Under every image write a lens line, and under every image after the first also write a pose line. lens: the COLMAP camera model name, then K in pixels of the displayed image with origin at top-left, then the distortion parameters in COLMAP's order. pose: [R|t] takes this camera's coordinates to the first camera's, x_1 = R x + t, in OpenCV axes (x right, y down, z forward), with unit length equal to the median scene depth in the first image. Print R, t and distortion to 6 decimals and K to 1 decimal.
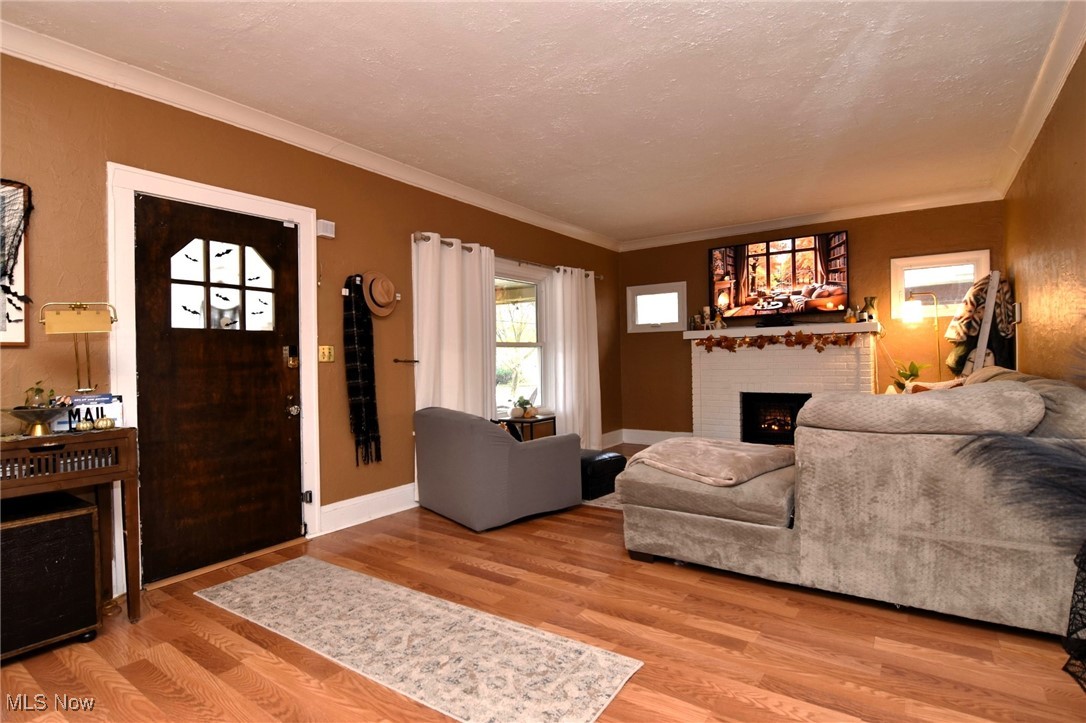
lens RADIAL K [[547.2, 0, 543.0], [0, 547.2, 361.5], [0, 0, 1]] dist [0.000224, 0.000074]
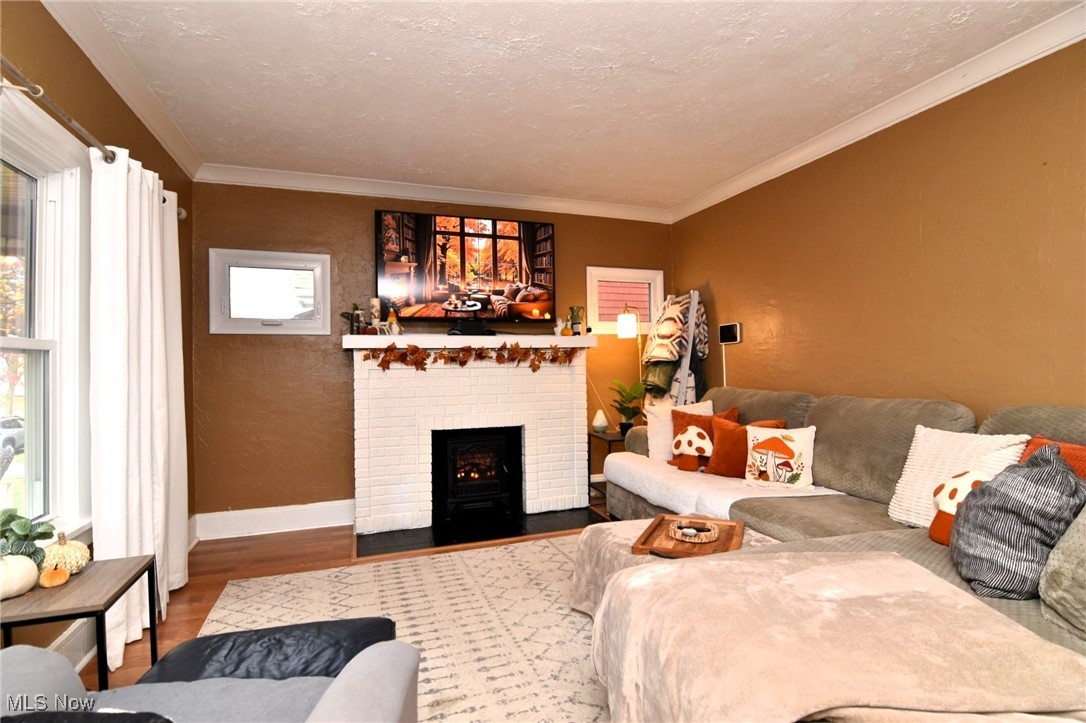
lens RADIAL K [[524.6, 0, 543.0], [0, 524.6, 361.5], [0, 0, 1]] dist [-0.002082, -0.000121]
pose [[0.584261, 0.013931, 0.811446, -0.085241], [0.004313, 0.999785, -0.020270, -0.014952], [-0.811554, 0.015343, 0.584075, 0.523408]]
